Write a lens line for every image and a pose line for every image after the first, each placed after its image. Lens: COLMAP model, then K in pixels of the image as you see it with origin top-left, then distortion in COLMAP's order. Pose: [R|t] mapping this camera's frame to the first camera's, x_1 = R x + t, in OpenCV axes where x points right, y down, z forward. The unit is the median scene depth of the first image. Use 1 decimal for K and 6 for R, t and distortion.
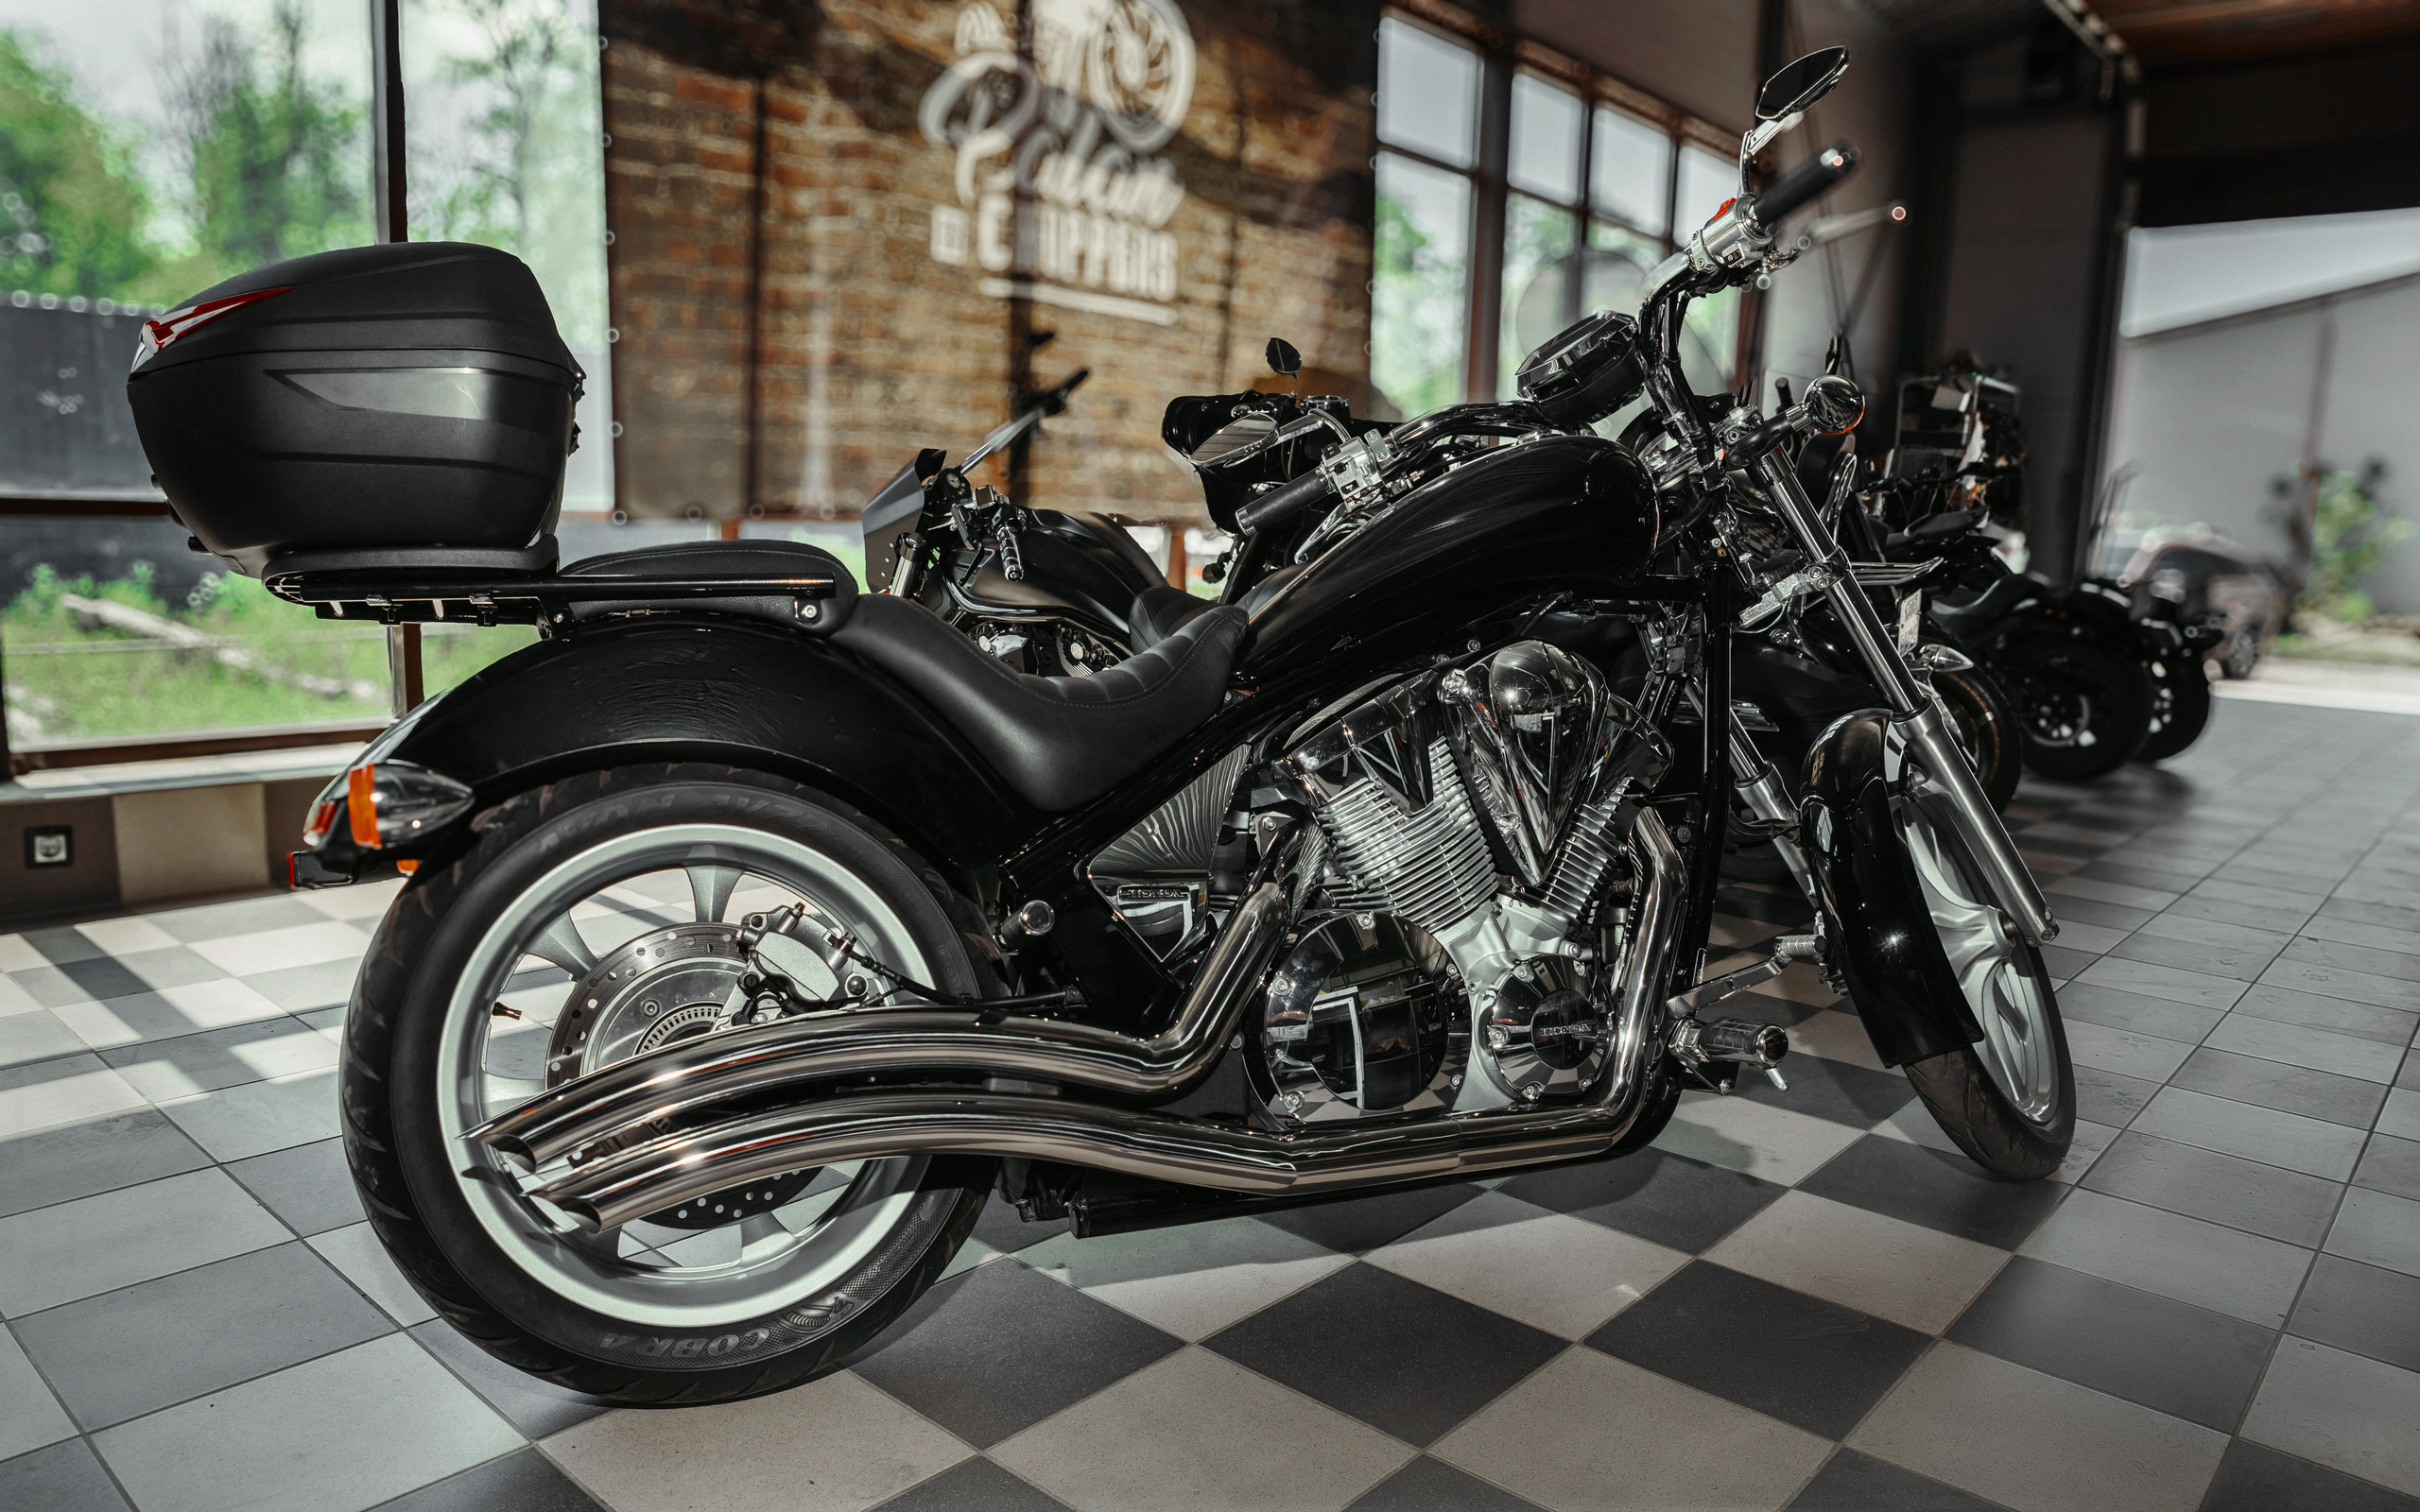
lens RADIAL K [[1664.3, 0, 1220.6], [0, 1664.3, 770.4], [0, 0, 1]] dist [-0.000181, 0.001553]
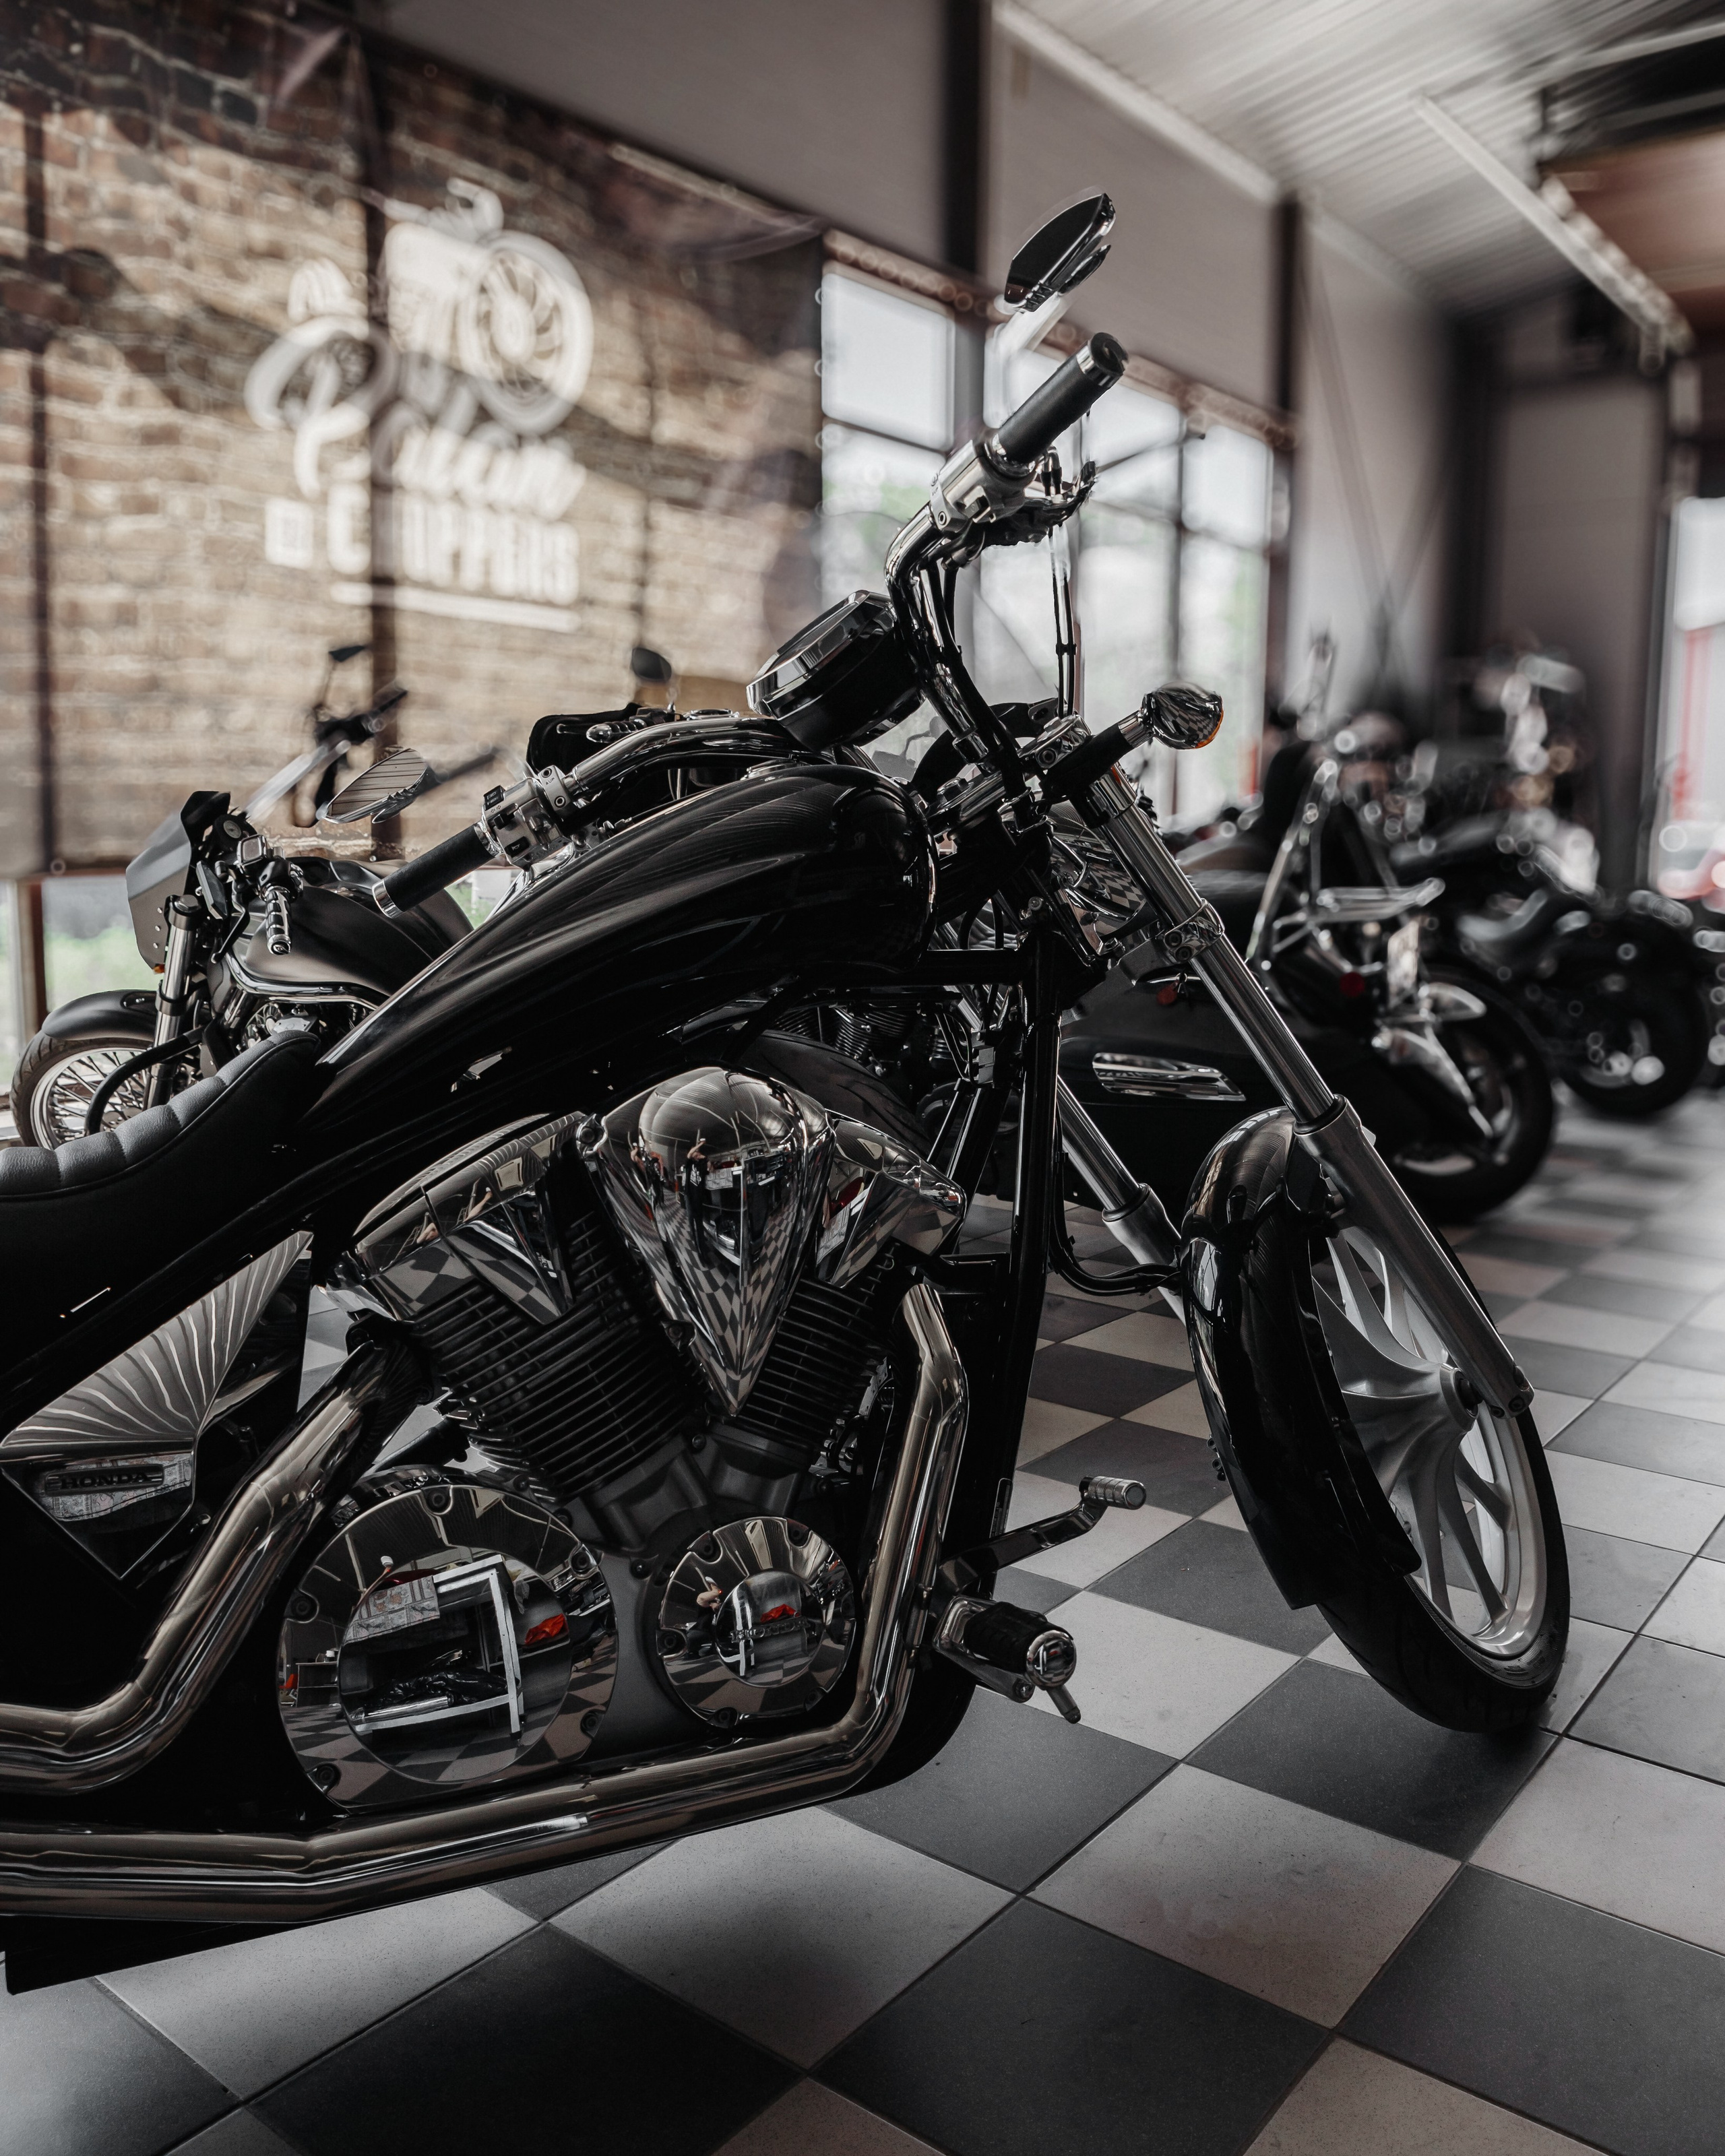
lens RADIAL K [[1777.2, 0, 862.5], [0, 1777.2, 1078.0], [0, 0, 1]] dist [-0.026725, 0.075014]
pose [[0.998797, -0.033281, 0.036006, 0.089375], [0.033651, 0.999387, -0.009703, -0.026129], [-0.035661, 0.010903, 0.999304, 0.091722]]
